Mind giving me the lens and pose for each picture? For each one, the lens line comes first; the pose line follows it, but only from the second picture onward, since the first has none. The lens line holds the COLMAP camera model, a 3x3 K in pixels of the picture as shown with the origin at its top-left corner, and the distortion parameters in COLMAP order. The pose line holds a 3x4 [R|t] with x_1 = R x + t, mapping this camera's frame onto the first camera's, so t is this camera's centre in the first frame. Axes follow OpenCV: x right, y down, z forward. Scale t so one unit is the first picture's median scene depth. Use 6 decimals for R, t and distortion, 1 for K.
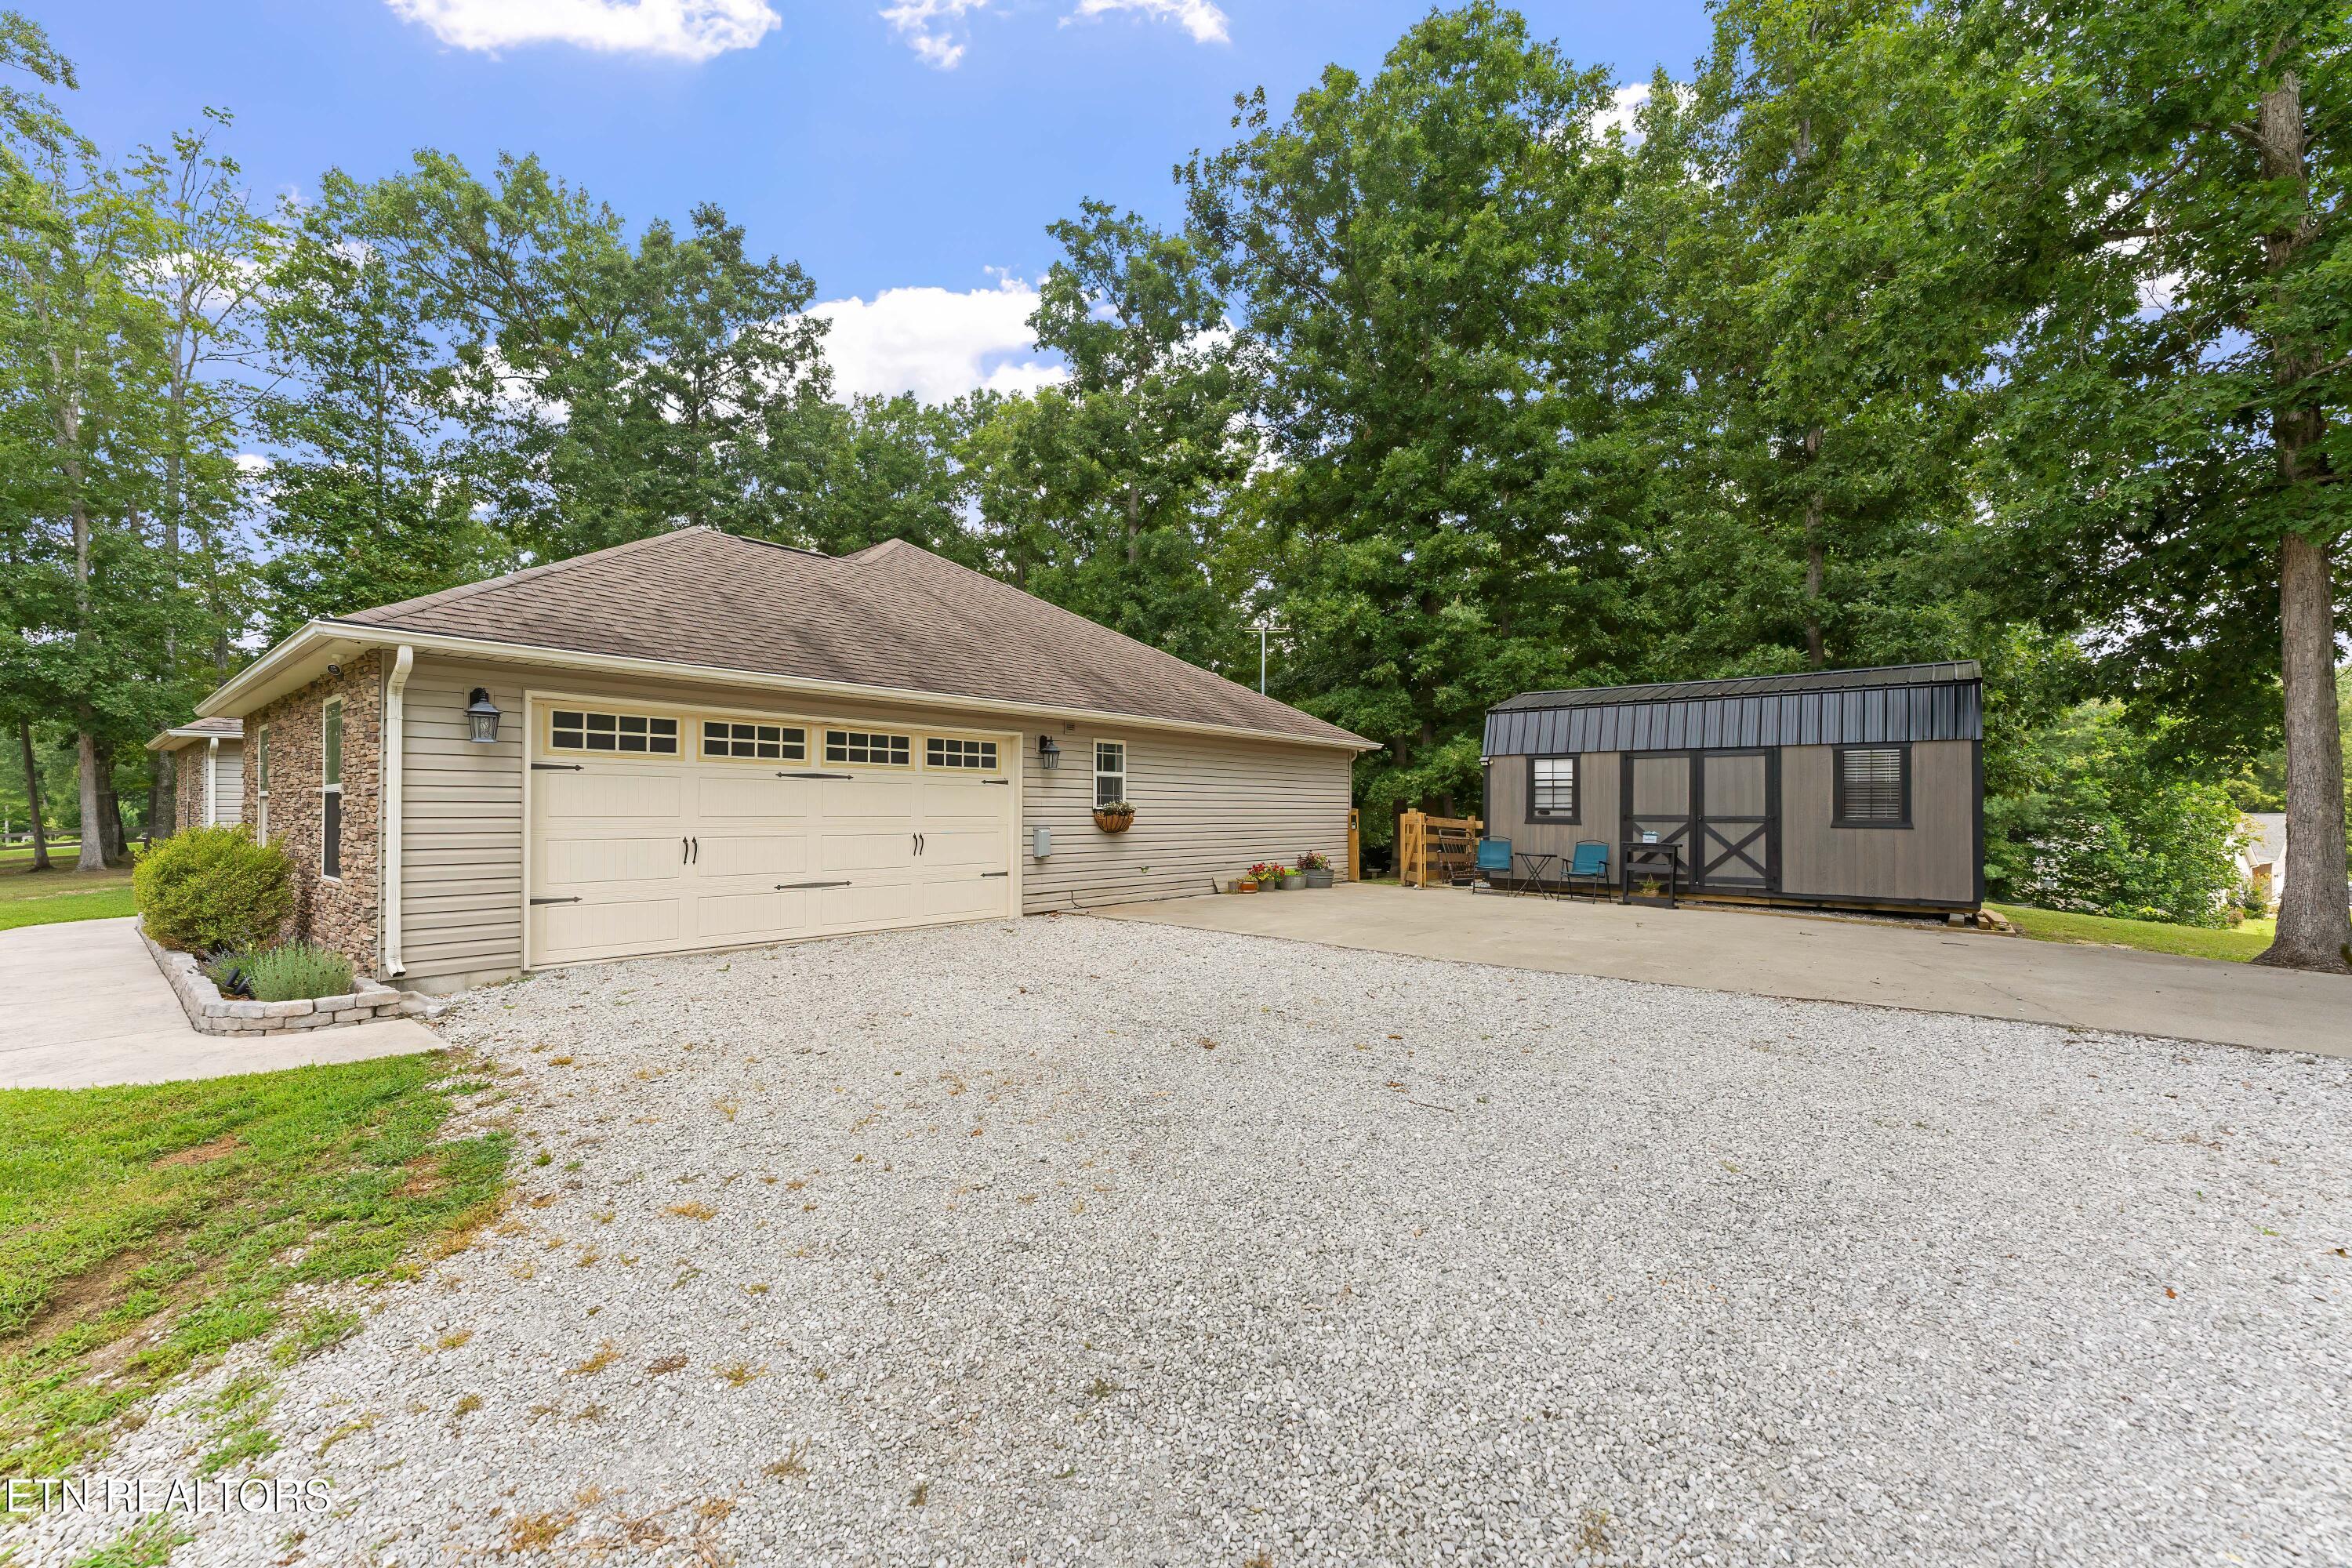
lens RADIAL K [[957.5, 0, 1168.9], [0, 957.5, 803.9], [0, 0, 1]] dist [0.002056, 0.000060]
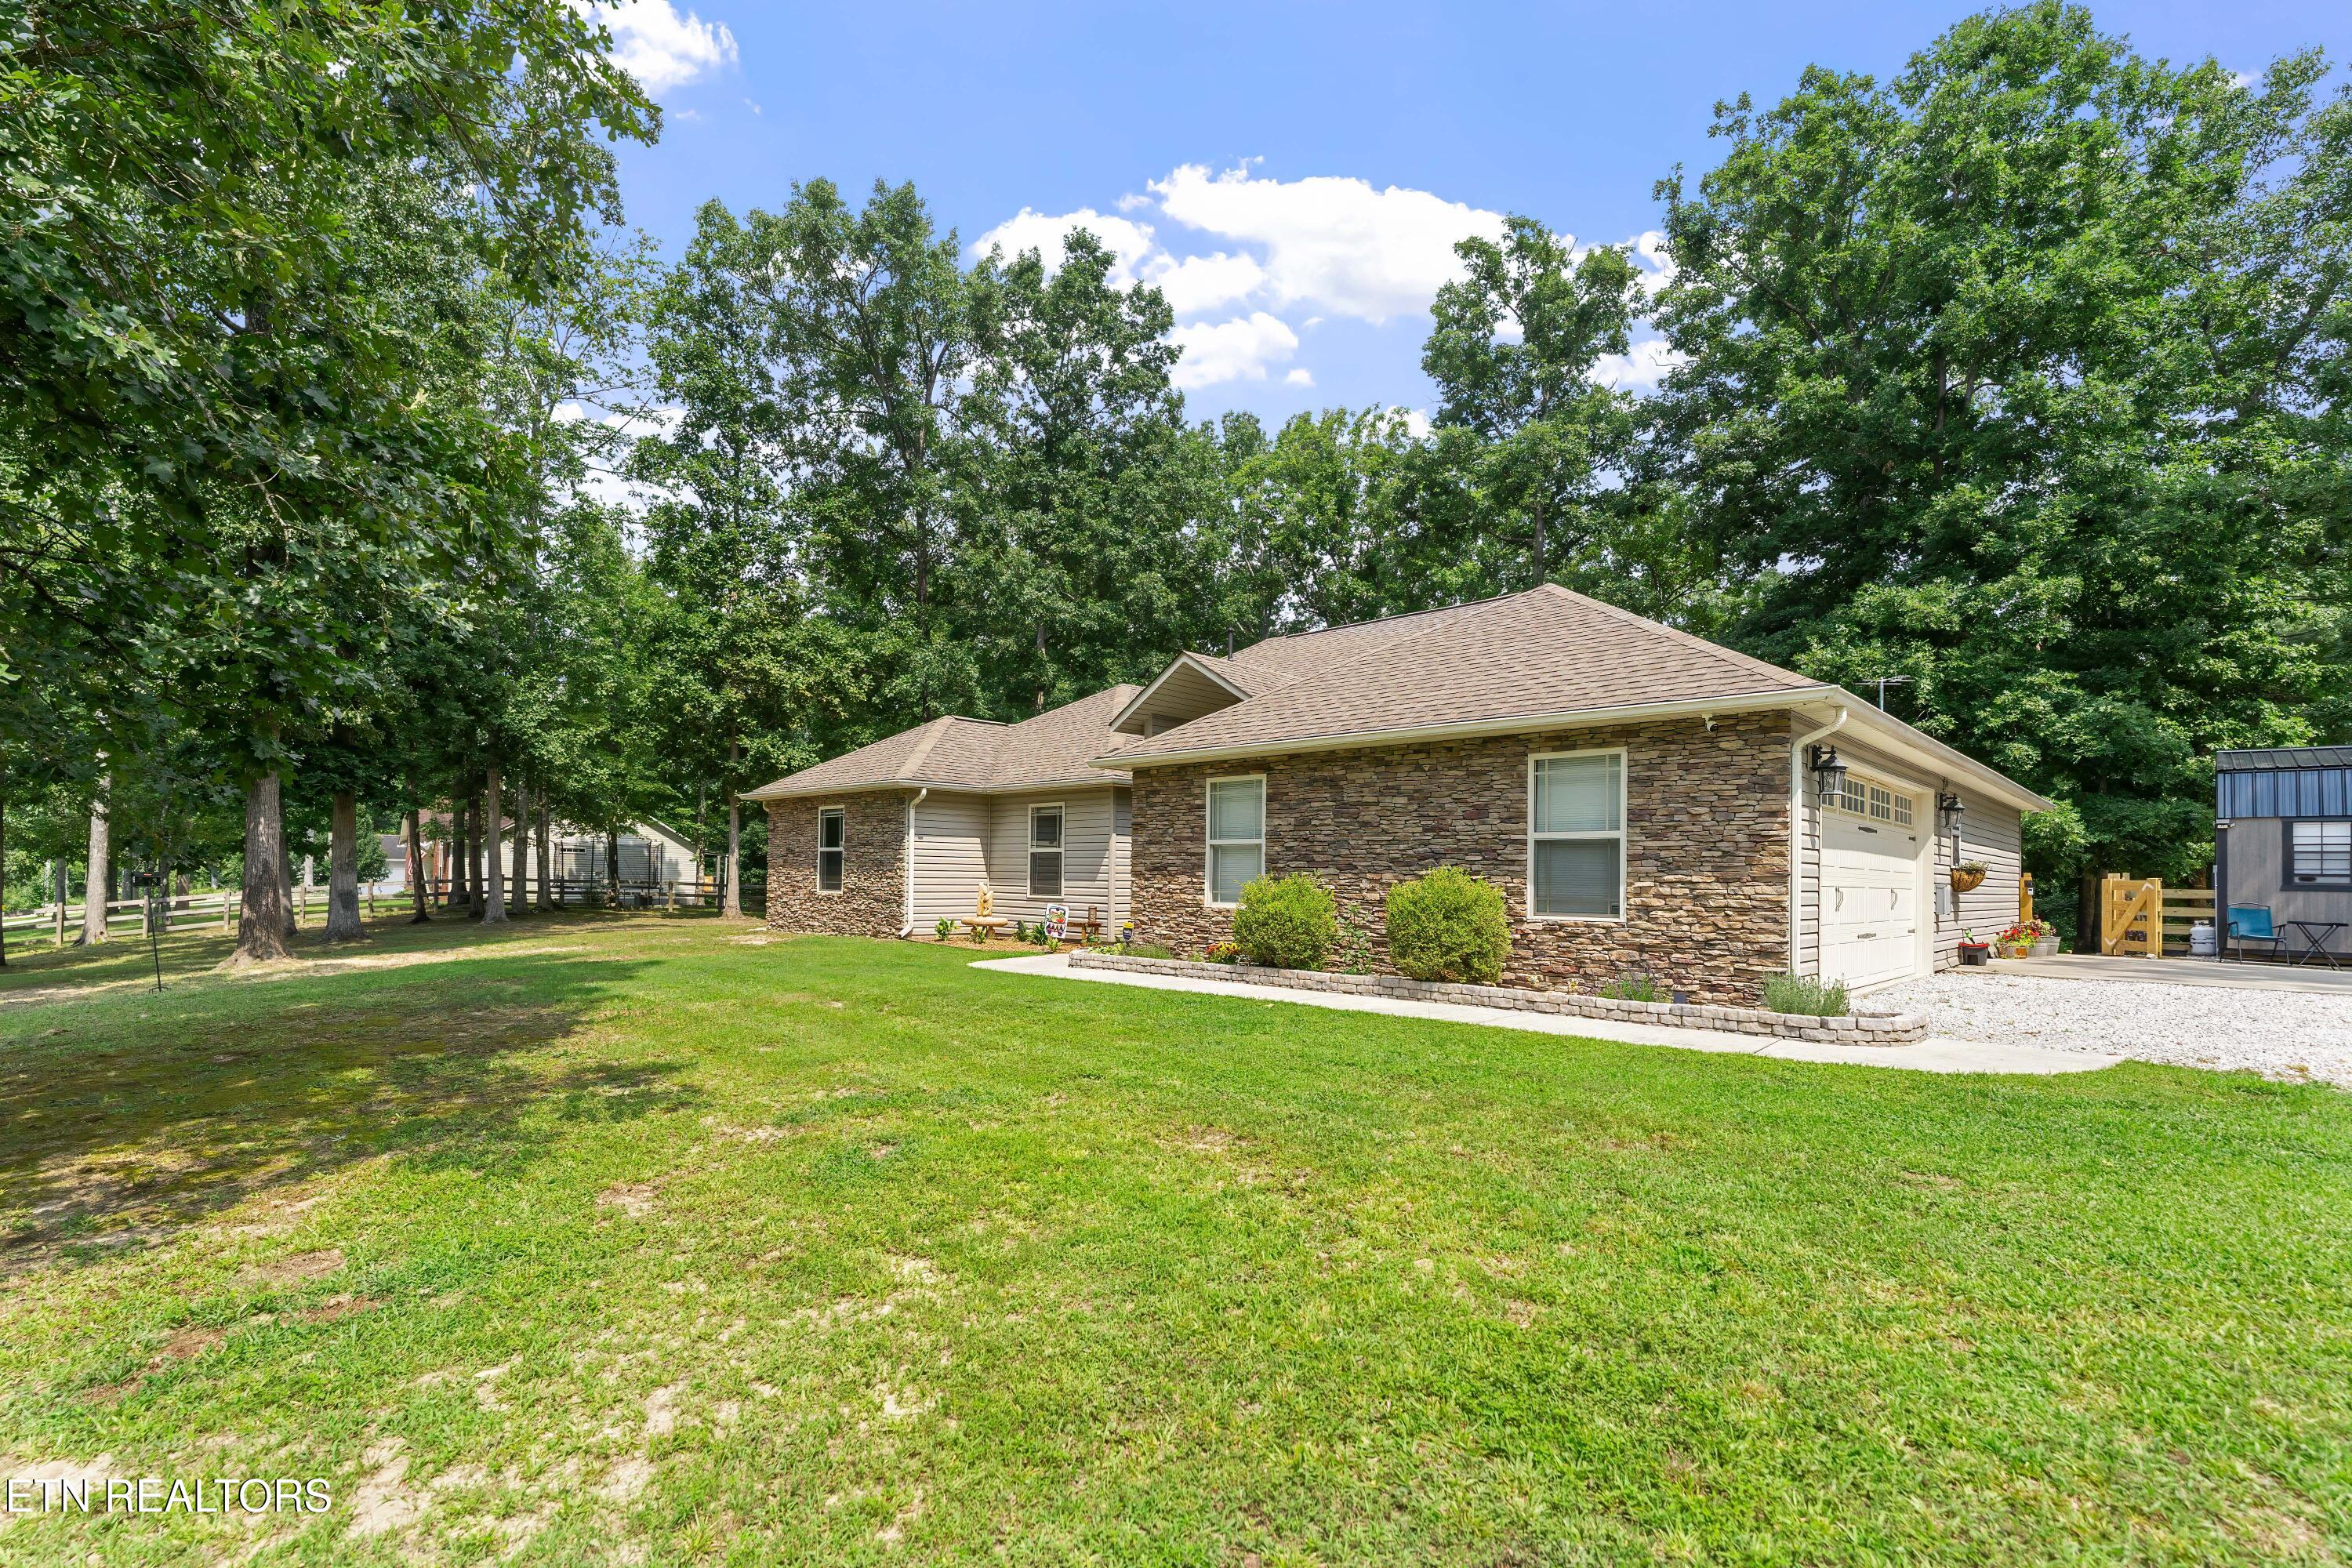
lens RADIAL K [[1088.0, 0, 1179.8], [0, 1088.0, 862.4], [0, 0, 1]] dist [0.001349, -0.000111]
pose [[0.998486, 0.008743, -0.054315, -0.652844], [-0.009066, 0.999943, -0.005696, 0.008640], [0.054262, 0.006180, 0.998508, -0.127434]]
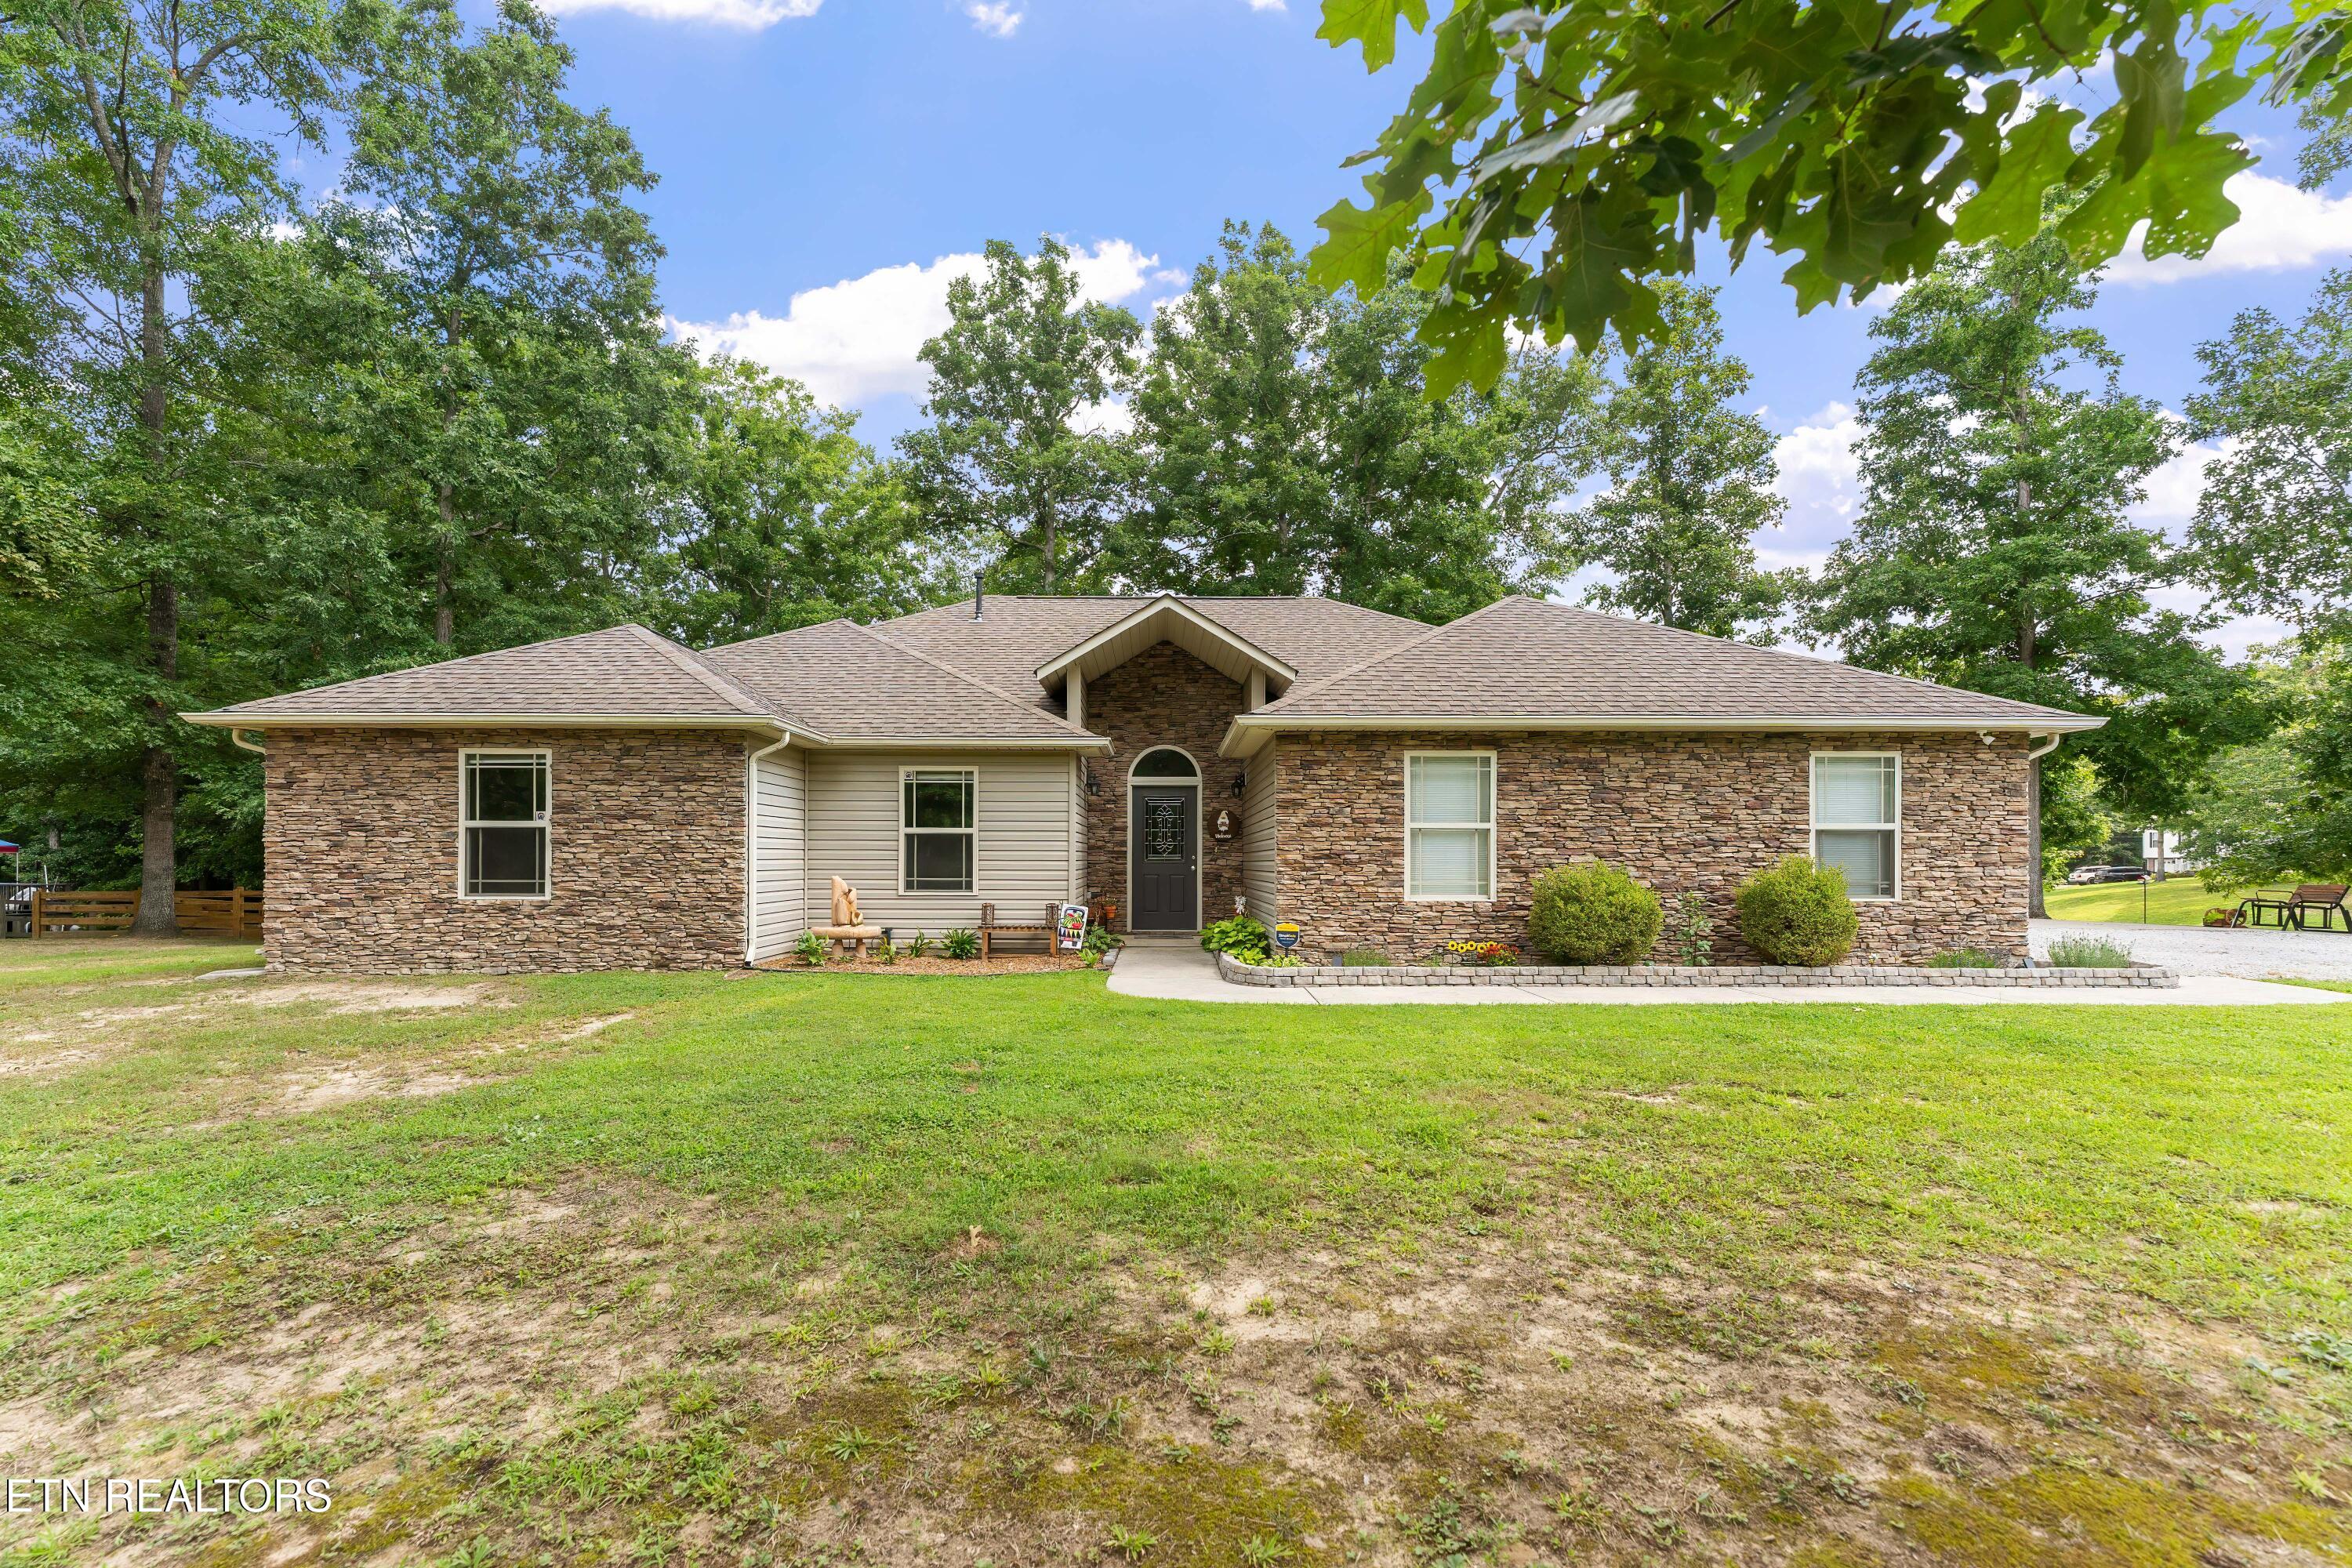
lens RADIAL K [[957.5, 0, 1173.8], [0, 957.5, 861.8], [0, 0, 1]] dist [0.002056, 0.000060]
pose [[0.753944, 0.001746, 0.656937, -1.133922], [-0.005310, 0.999980, 0.003437, 0.010536], [-0.656918, -0.006080, 0.753938, 0.273145]]
